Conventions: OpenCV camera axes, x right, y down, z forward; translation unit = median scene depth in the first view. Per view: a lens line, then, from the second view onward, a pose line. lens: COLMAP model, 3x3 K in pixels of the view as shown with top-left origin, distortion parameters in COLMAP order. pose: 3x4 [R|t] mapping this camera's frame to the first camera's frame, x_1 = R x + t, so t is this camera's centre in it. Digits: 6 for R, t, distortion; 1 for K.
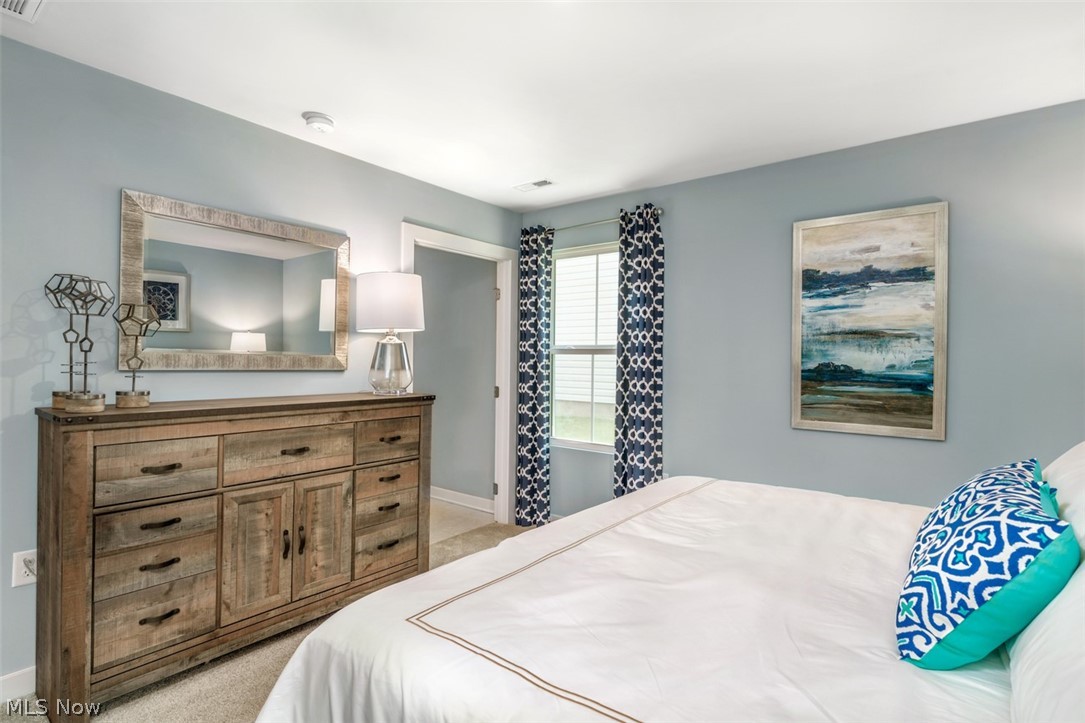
lens RADIAL K [[542.0, 0, 542.5], [0, 542.0, 361.5], [0, 0, 1]] dist [-0.001083, 0.000311]
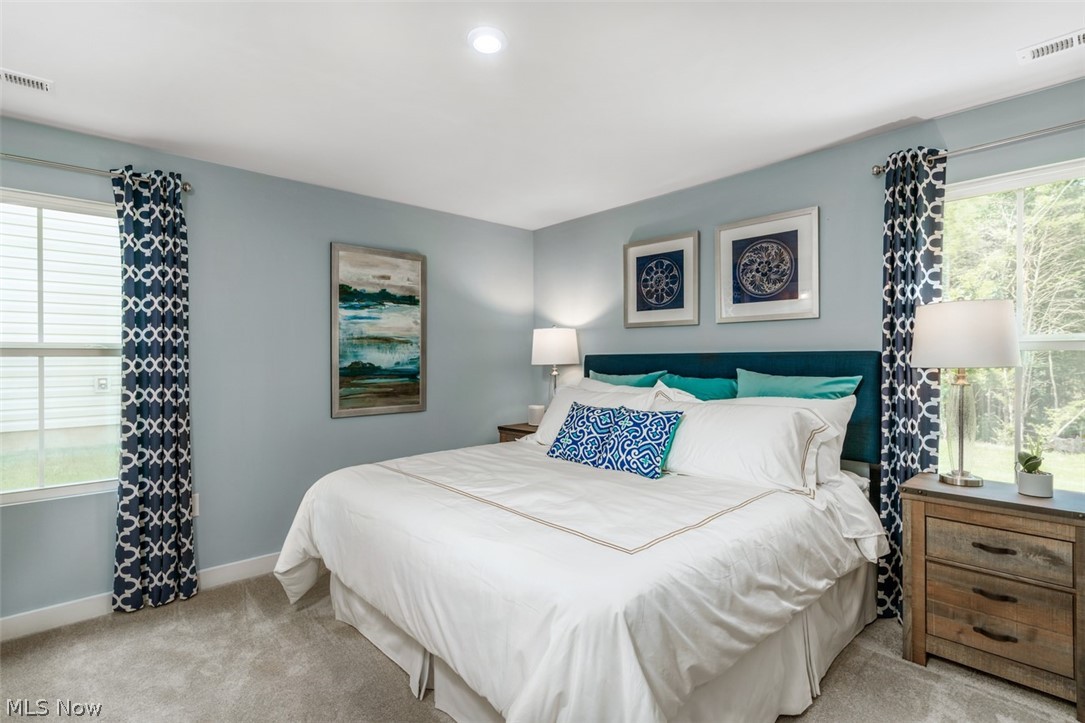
lens RADIAL K [[523.3, 0, 542.5], [0, 523.3, 361.5], [0, 0, 1]] dist [0.001481, 0.000339]
pose [[0.156296, -0.018475, 0.987537, -0.622631], [0.015113, 0.999753, 0.016311, -0.011433], [-0.987595, 0.012375, 0.156537, 0.400041]]
